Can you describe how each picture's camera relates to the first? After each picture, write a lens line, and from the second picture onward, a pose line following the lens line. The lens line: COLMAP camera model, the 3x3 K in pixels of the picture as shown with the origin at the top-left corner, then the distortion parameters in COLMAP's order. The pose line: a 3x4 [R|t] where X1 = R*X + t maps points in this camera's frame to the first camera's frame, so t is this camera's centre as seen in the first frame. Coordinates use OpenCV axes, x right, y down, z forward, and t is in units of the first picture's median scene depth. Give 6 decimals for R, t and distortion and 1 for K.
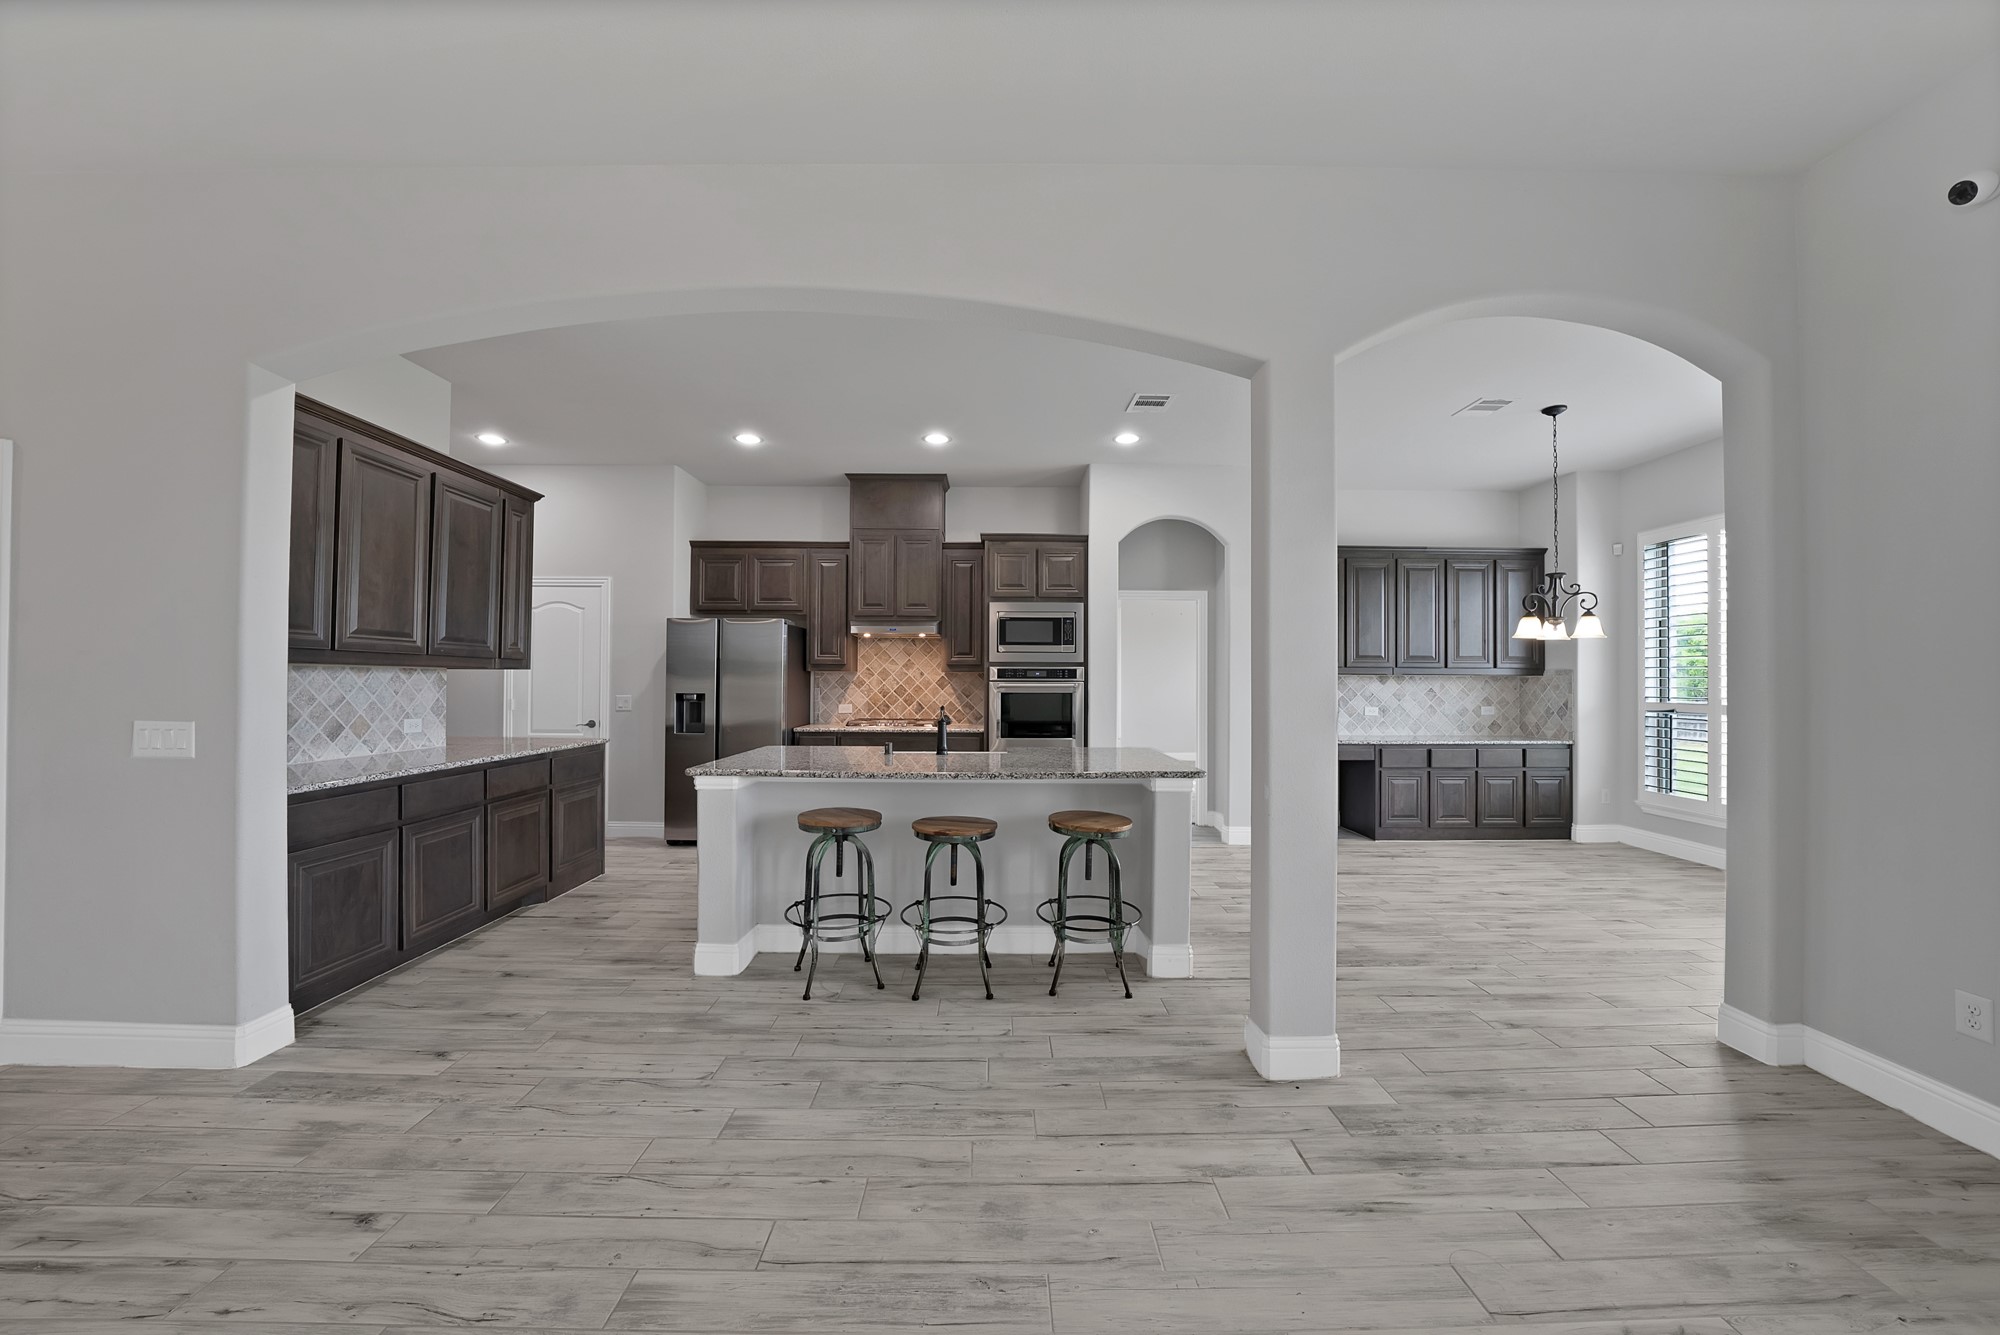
lens RADIAL K [[717.5, 0, 1004.4], [0, 717.5, 668.6], [0, 0, 1]] dist [-0.018426, 0.000687]
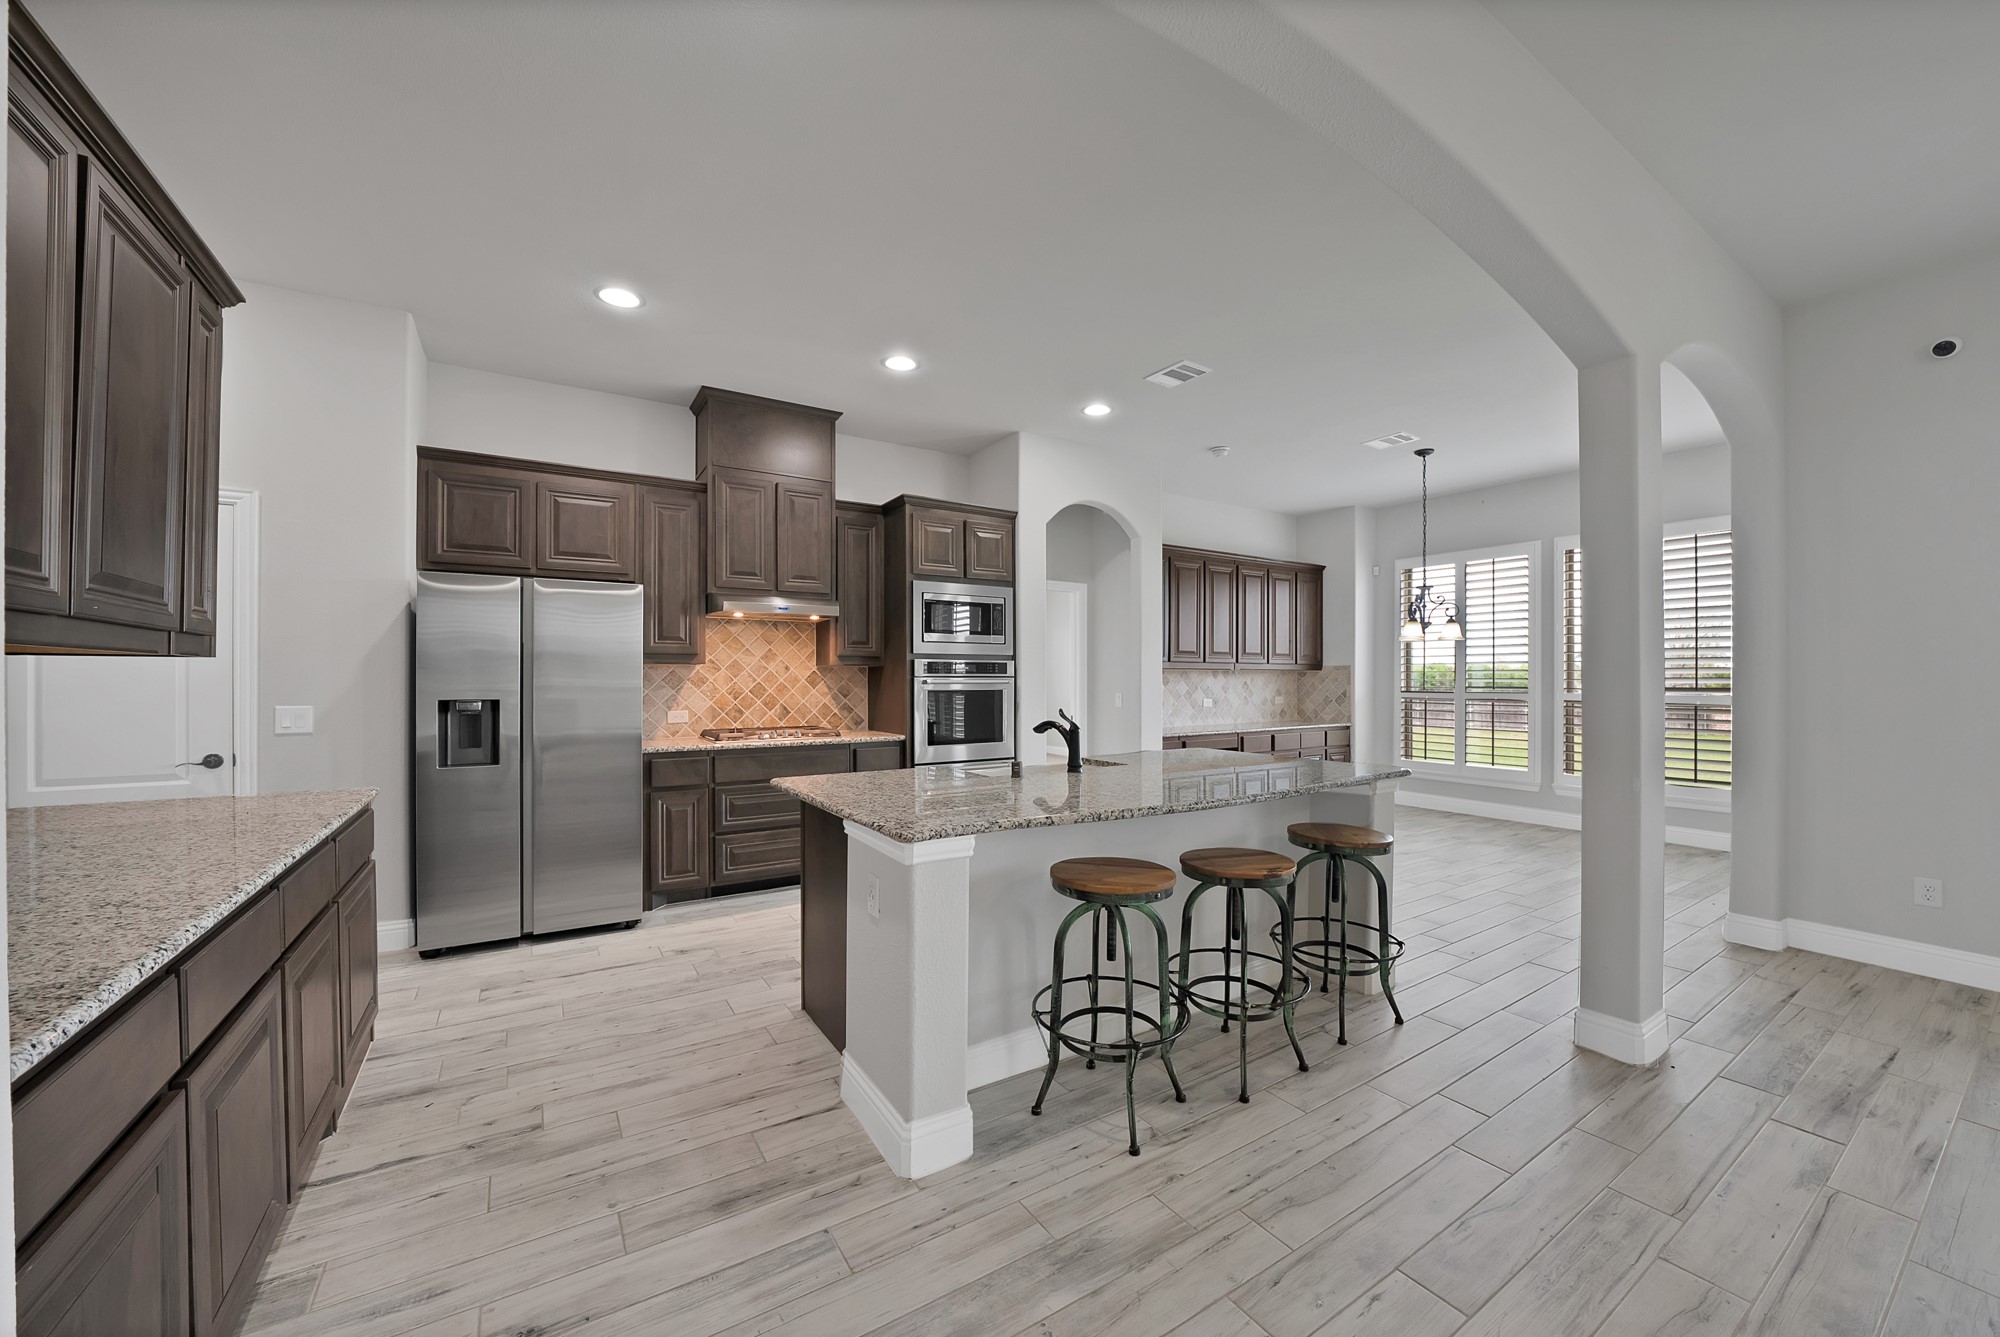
lens RADIAL K [[717.5, 0, 1002.9], [0, 717.5, 675.5], [0, 0, 1]] dist [-0.018426, 0.000687]
pose [[0.847853, -0.003677, 0.530219, -0.369153], [-0.004609, 0.999887, 0.014304, 0.003627], [-0.530212, -0.014571, 0.847740, 0.255279]]
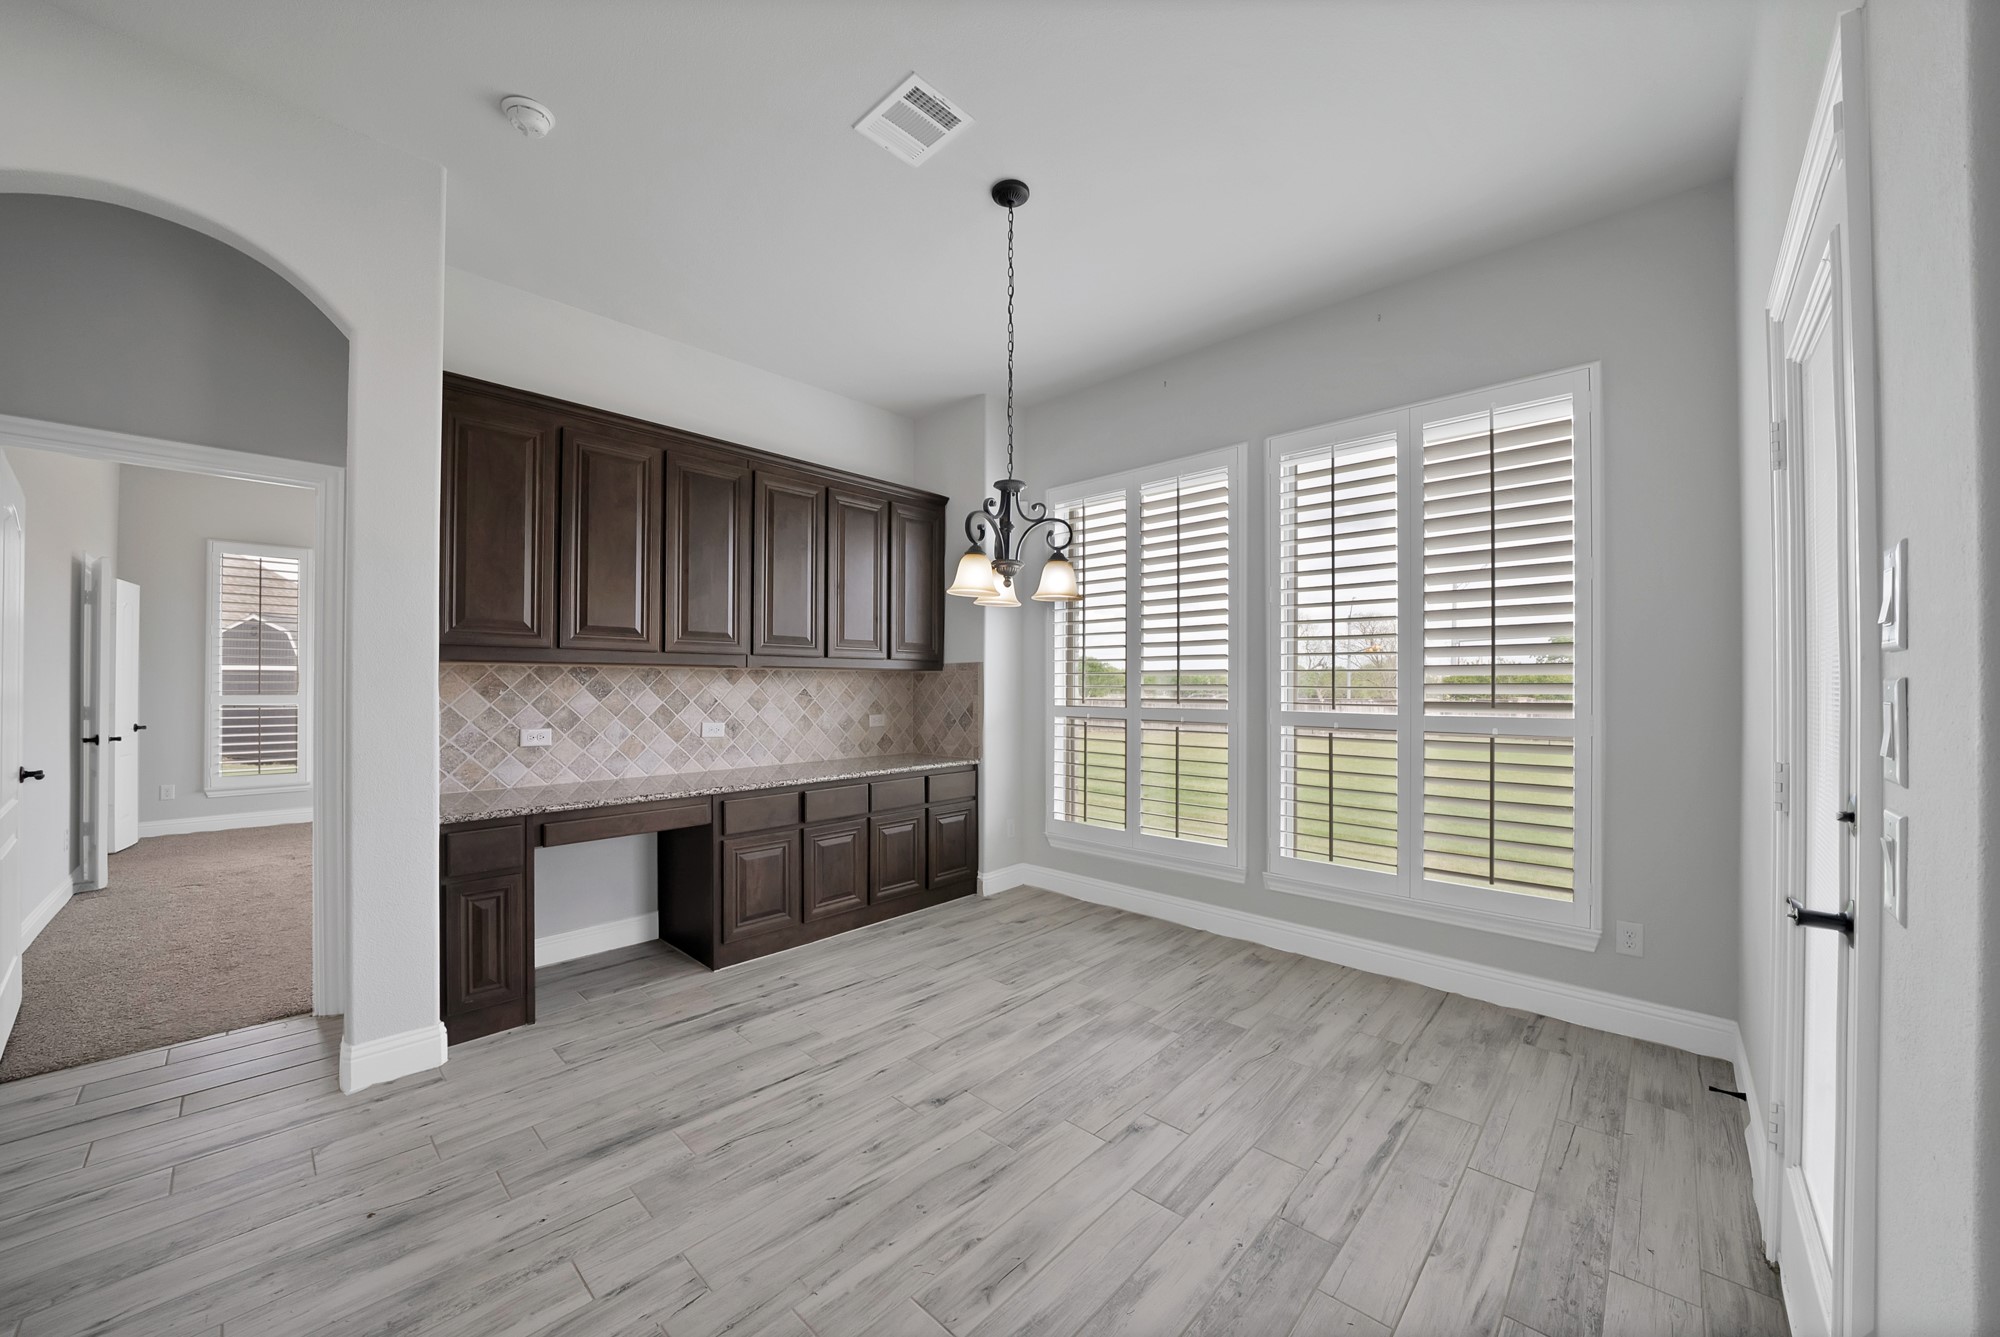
lens RADIAL K [[717.5, 0, 1012.1], [0, 717.5, 687.1], [0, 0, 1]] dist [-0.018426, 0.000687]
pose [[0.678374, -0.007835, 0.734675, 0.270109], [-0.009639, 0.999762, 0.019562, 0.011626], [-0.734654, -0.020352, 0.678137, 0.456907]]
